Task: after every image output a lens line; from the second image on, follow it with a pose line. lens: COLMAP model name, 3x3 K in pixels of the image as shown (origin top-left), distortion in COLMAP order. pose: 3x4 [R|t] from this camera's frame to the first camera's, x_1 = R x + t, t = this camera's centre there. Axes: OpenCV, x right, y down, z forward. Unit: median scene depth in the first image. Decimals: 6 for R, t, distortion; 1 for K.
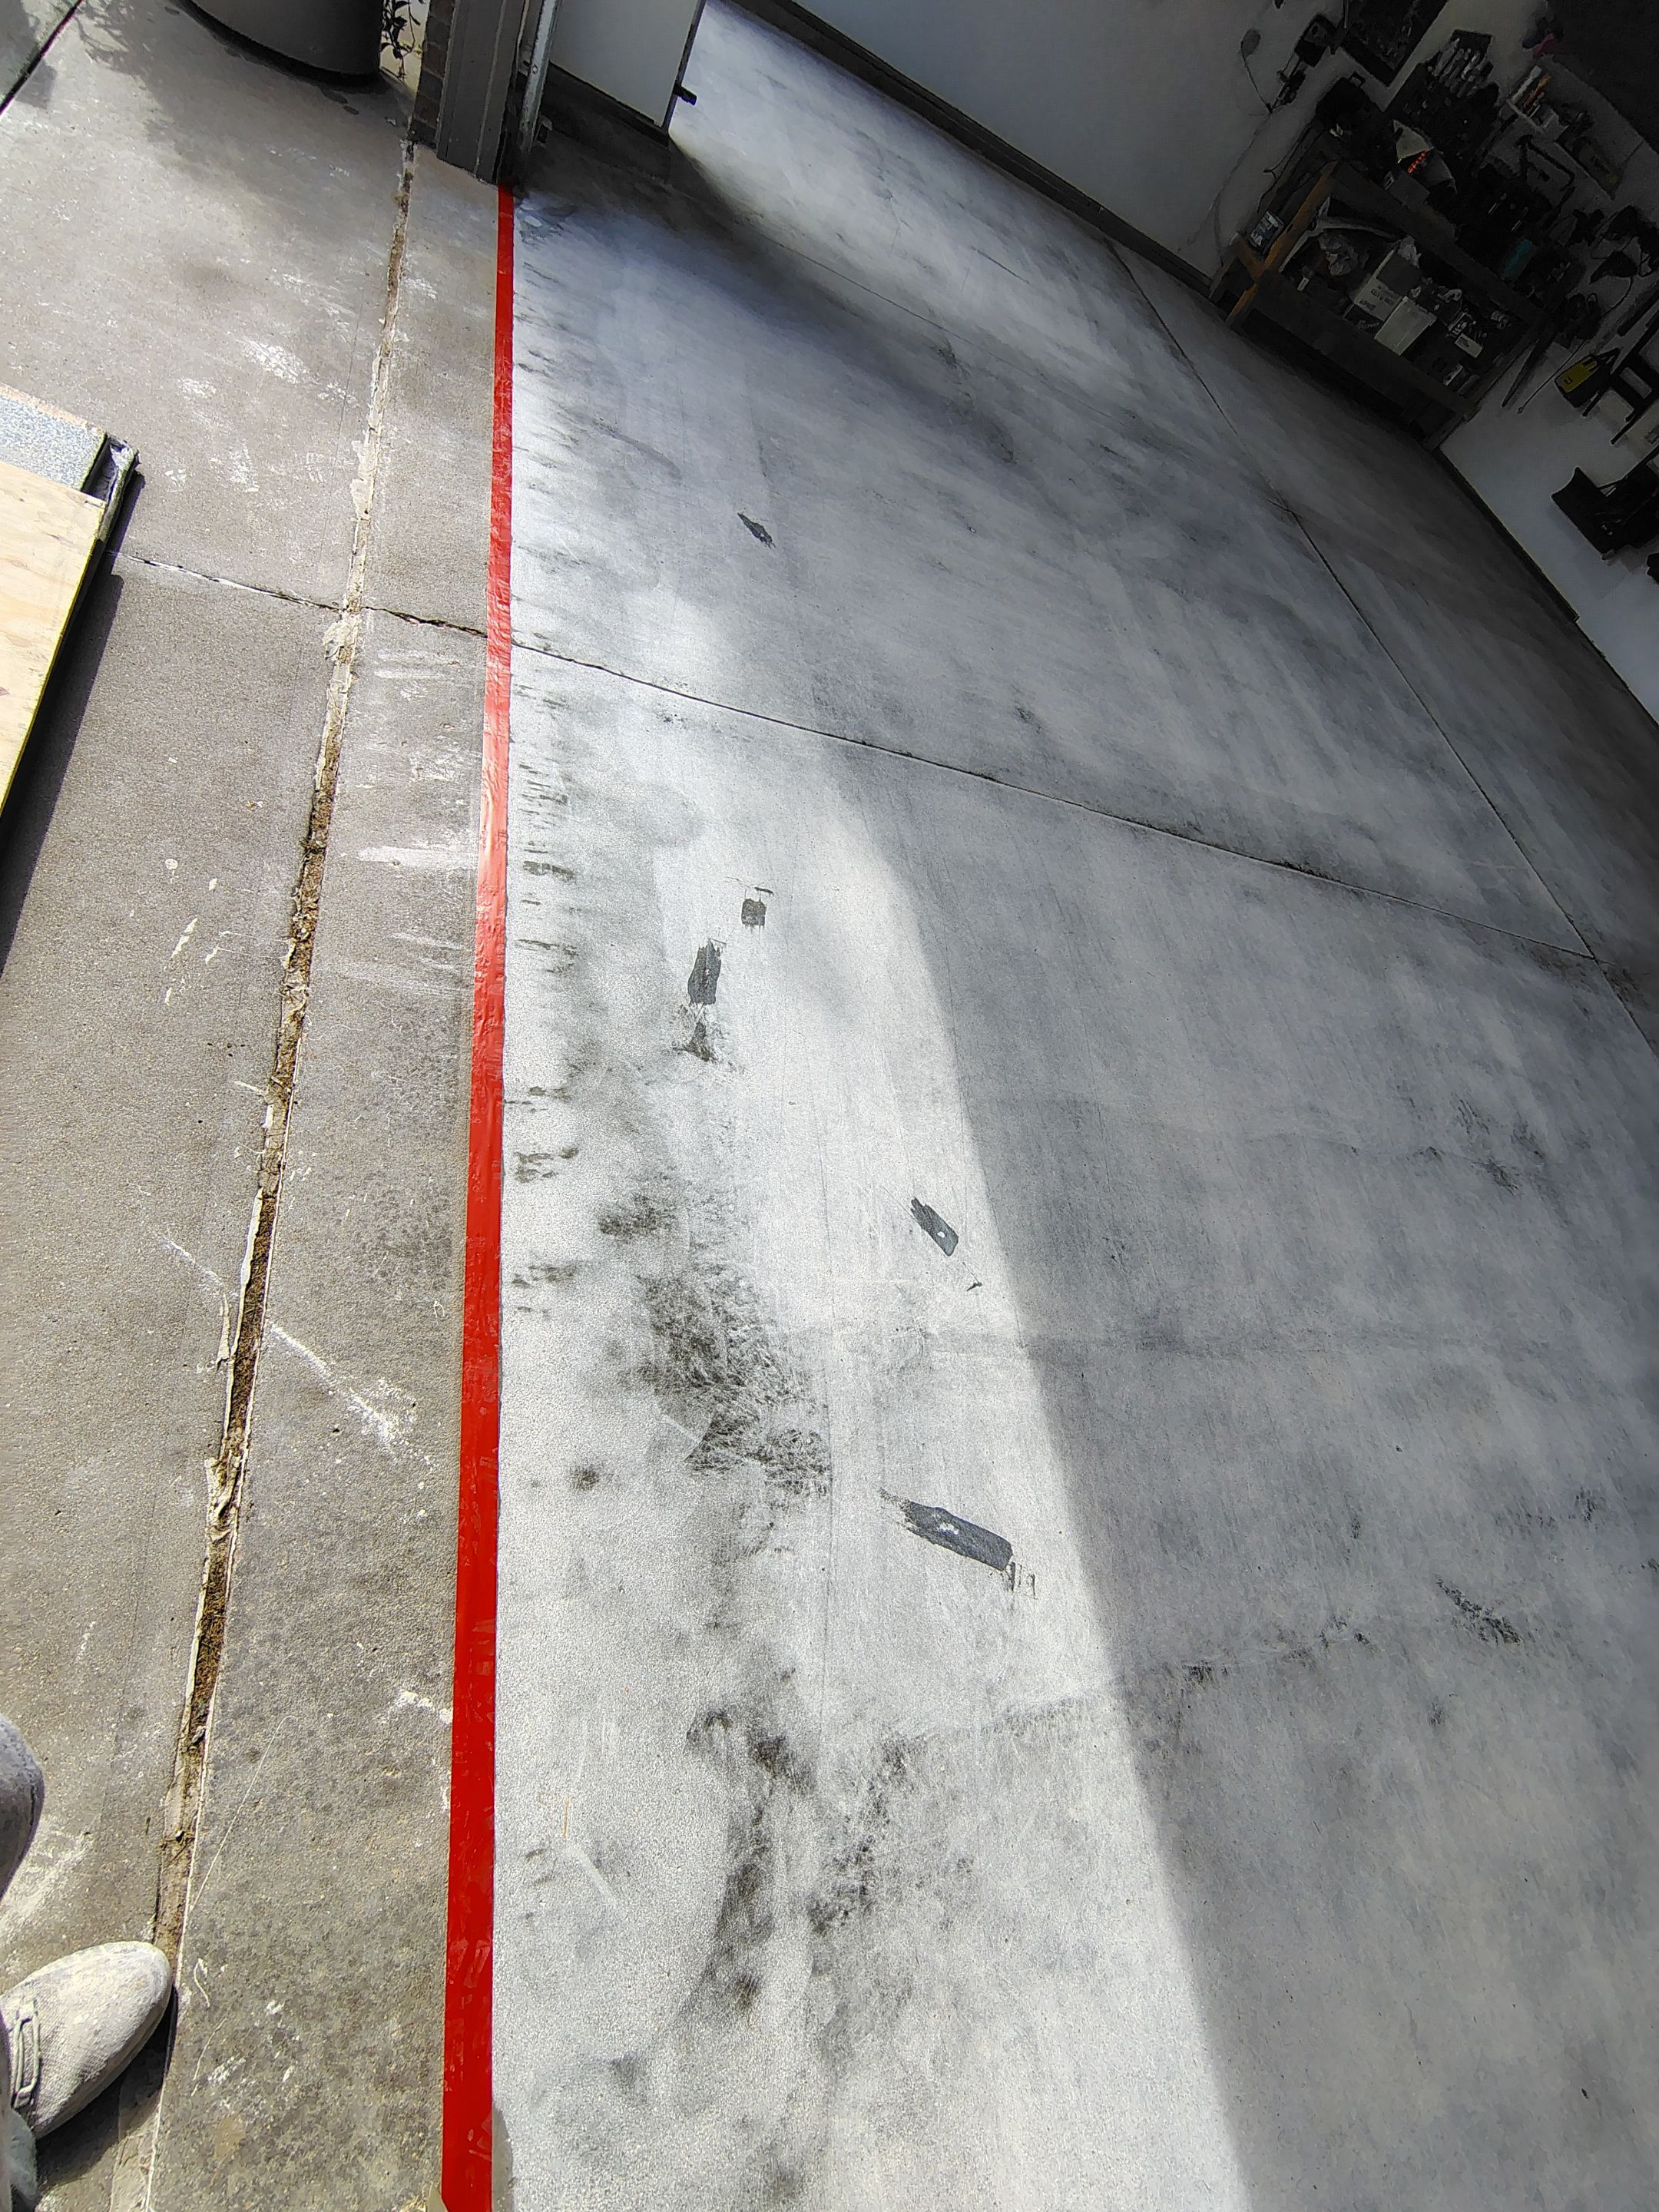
lens RADIAL K [[1021.9, 0, 824.2], [0, 1021.9, 1090.5], [0, 0, 1]] dist [-0.006530, 0.000879]
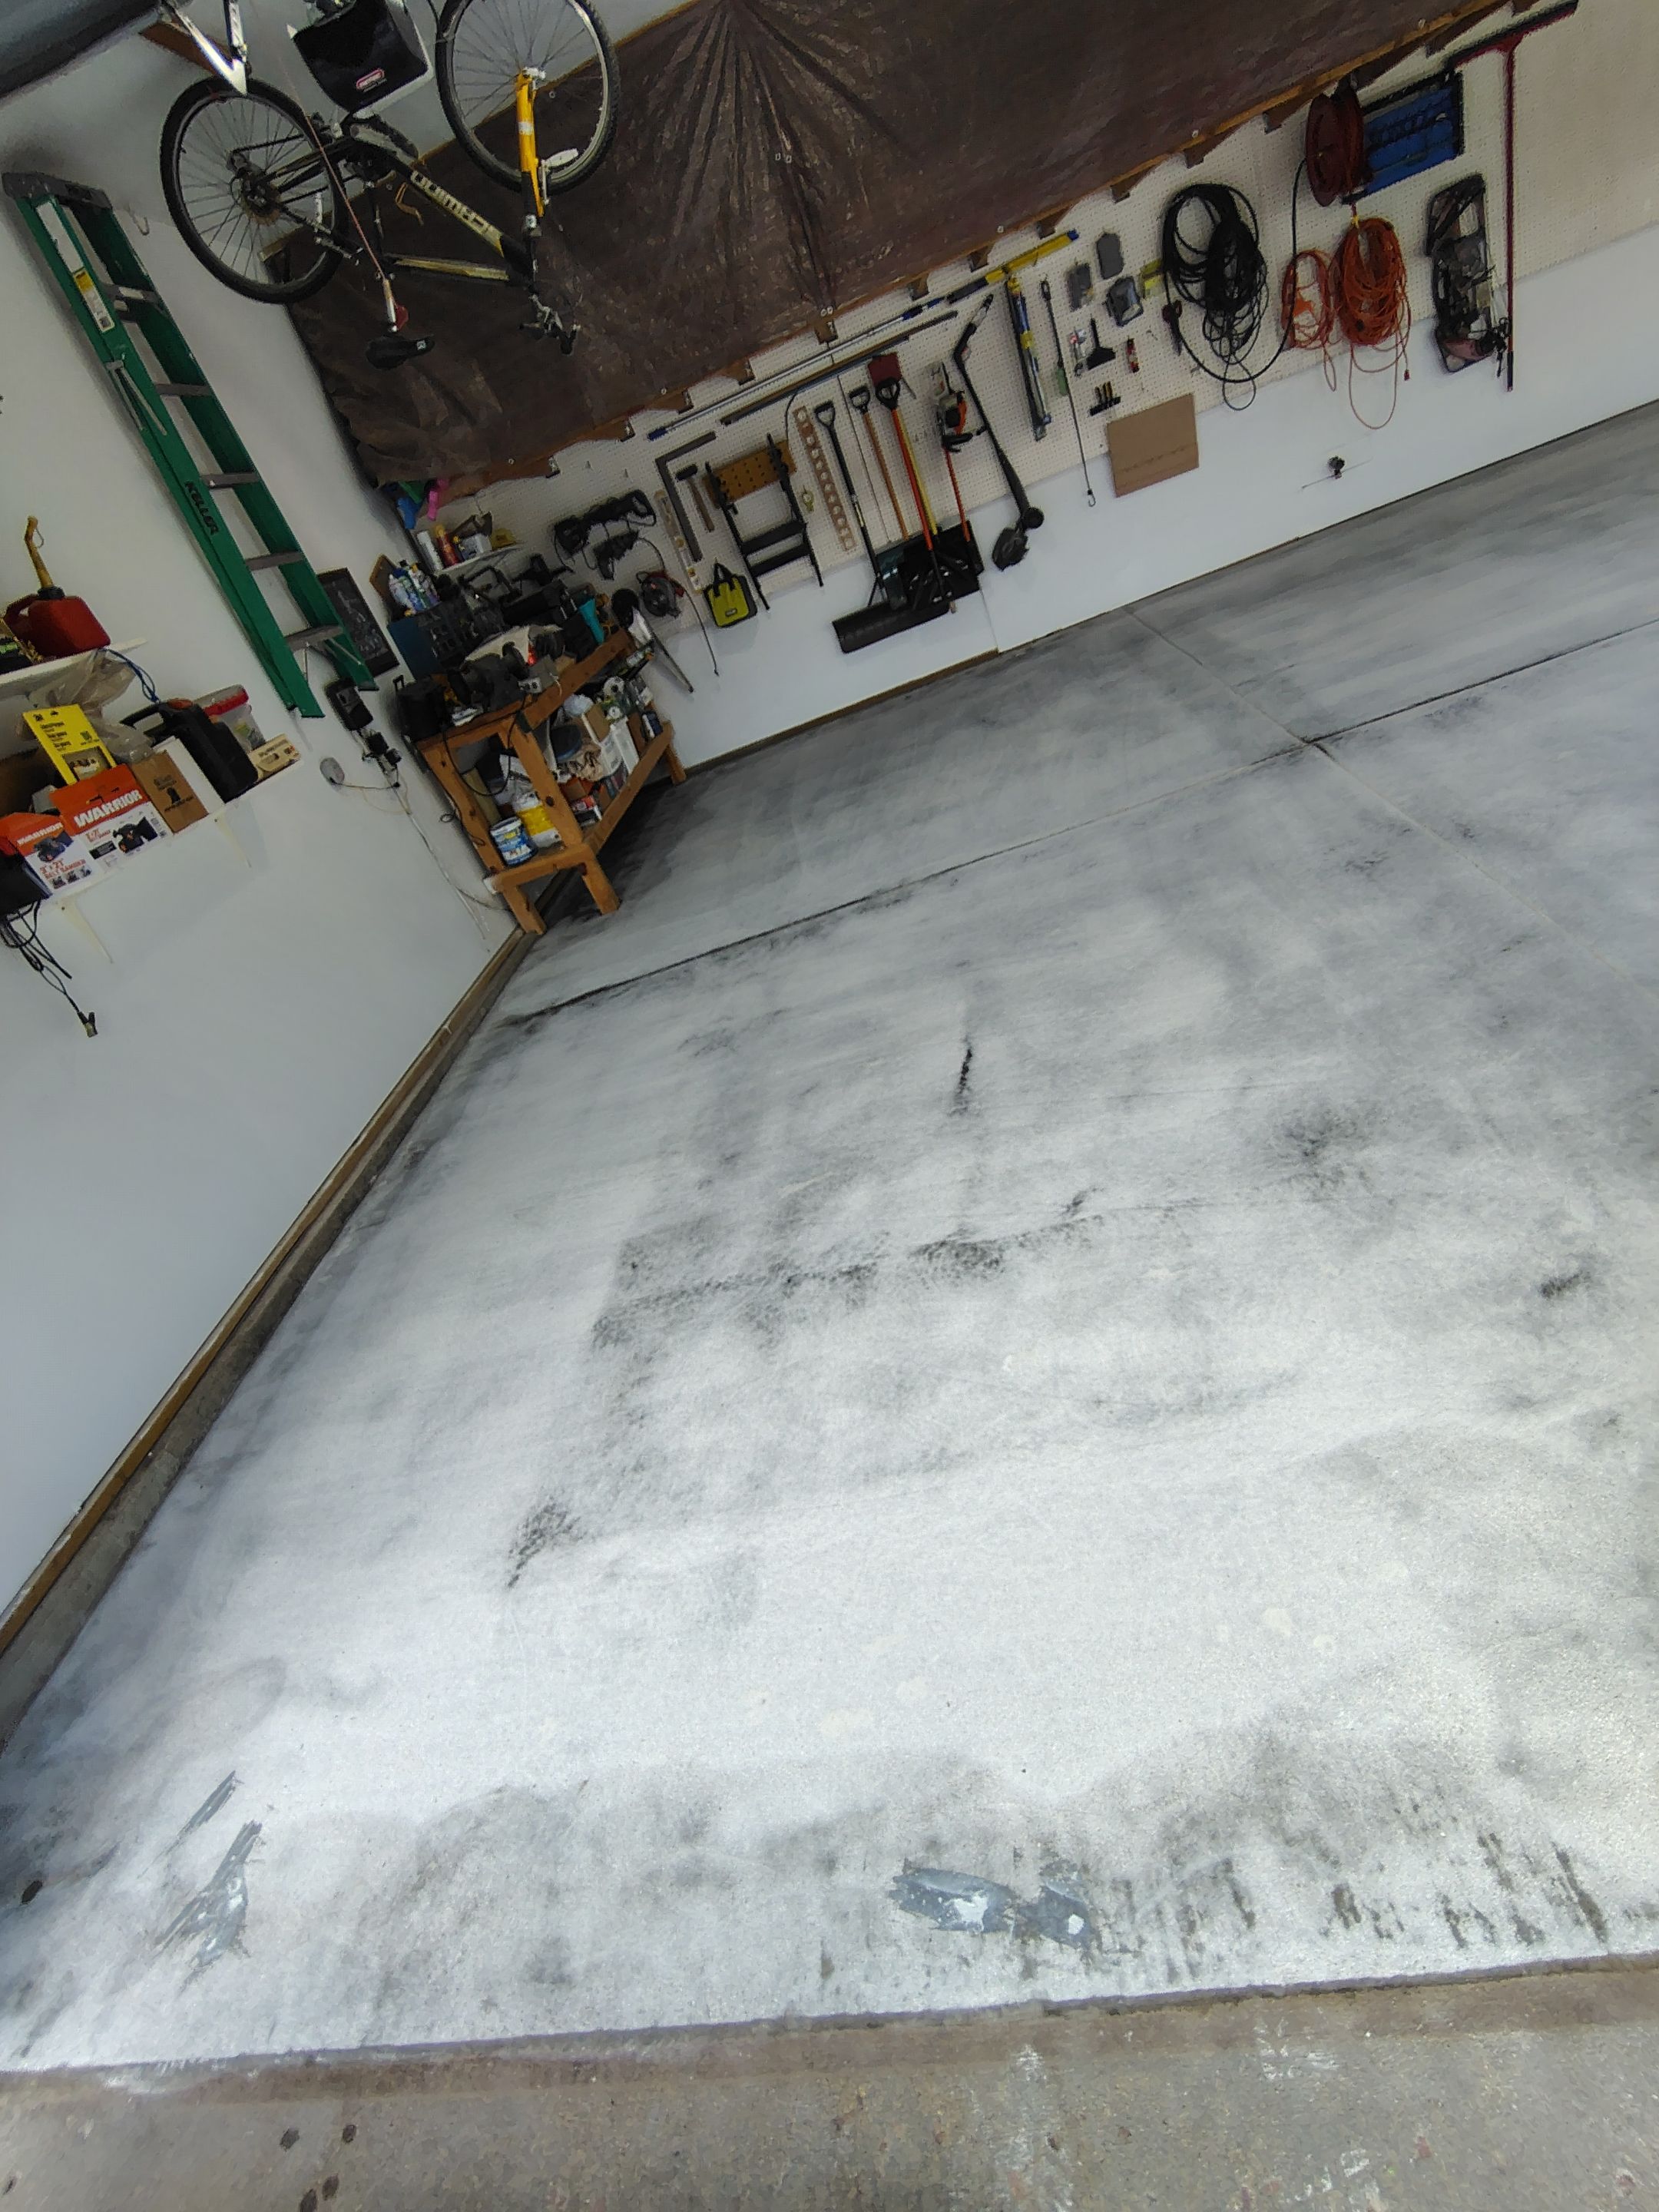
lens RADIAL K [[1021.9, 0, 809.7], [0, 1021.9, 1108.6], [0, 0, 1]] dist [-0.006530, 0.000879]
pose [[0.029227, -0.874077, 0.484908, -0.069230], [0.984439, 0.109267, 0.137625, -0.723925], [-0.173280, 0.473340, 0.863669, 0.439941]]
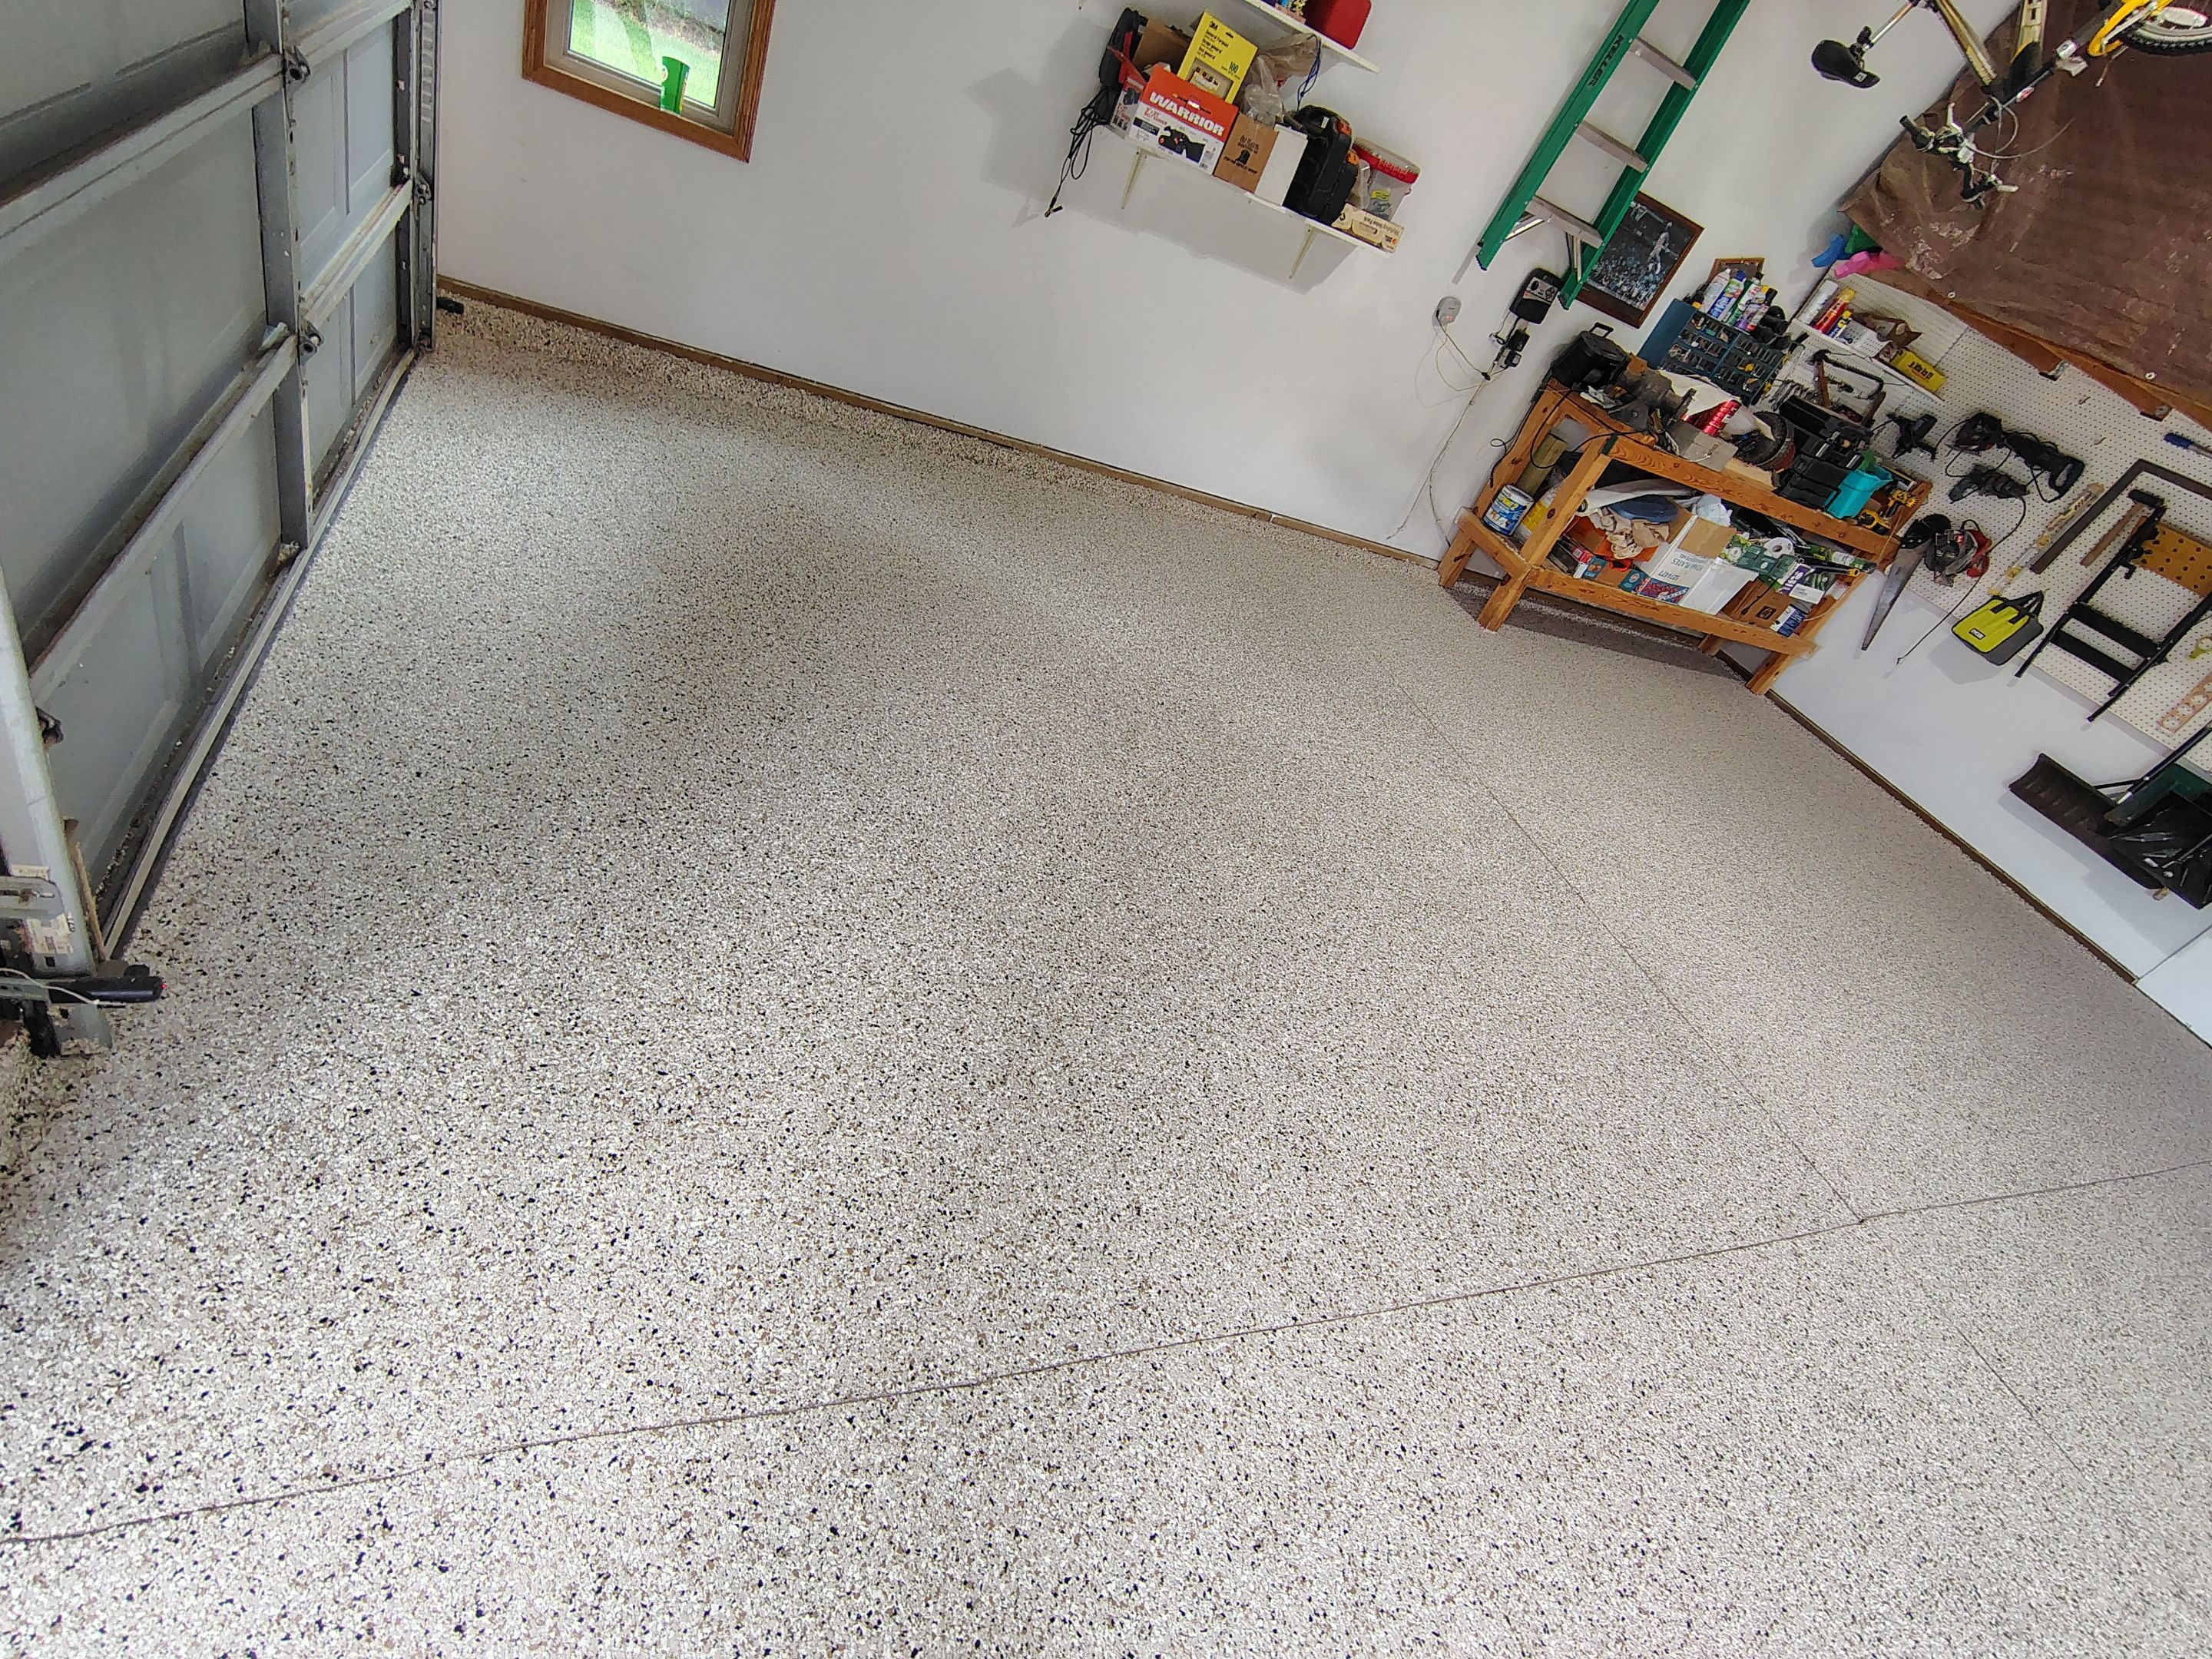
lens RADIAL K [[1021.9, 0, 1099.6], [0, 1021.9, 820.5], [0, 0, 1]] dist [-0.006530, 0.000879]
pose [[0.987244, -0.148693, 0.056923, 0.085478], [0.158284, 0.955228, -0.249970, -0.511946], [-0.017205, 0.255791, 0.966579, 0.382097]]
